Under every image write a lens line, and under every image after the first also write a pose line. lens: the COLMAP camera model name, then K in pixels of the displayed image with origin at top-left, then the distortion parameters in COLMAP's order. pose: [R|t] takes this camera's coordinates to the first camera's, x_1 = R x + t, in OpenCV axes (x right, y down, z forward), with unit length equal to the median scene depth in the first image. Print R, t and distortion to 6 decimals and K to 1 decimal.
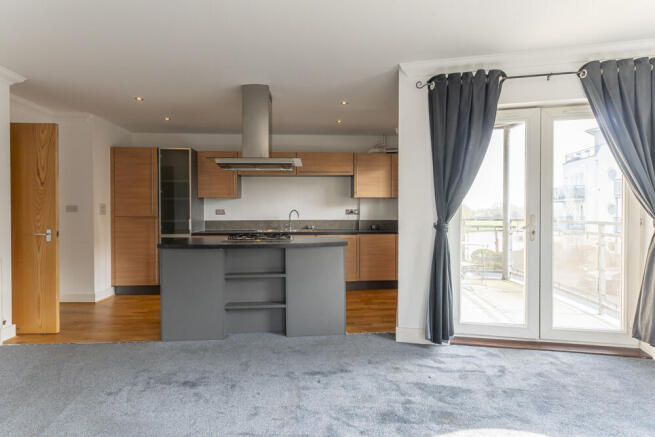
lens RADIAL K [[337.7, 0, 327.5], [0, 337.7, 218.5], [0, 0, 1]] dist [0.002693, 0.000425]
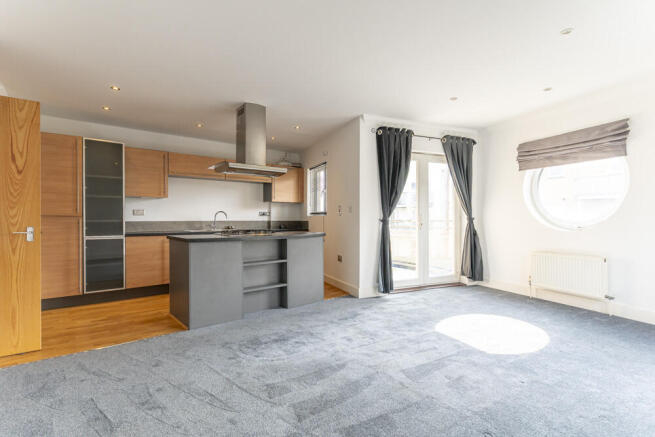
lens RADIAL K [[337.7, 0, 327.5], [0, 337.7, 218.5], [0, 0, 1]] dist [0.002693, 0.000425]
pose [[0.804726, 0.002342, 0.593642, -0.730144], [0.011810, 0.999731, -0.019954, 0.037283], [-0.593529, 0.023069, 0.804482, -0.111024]]
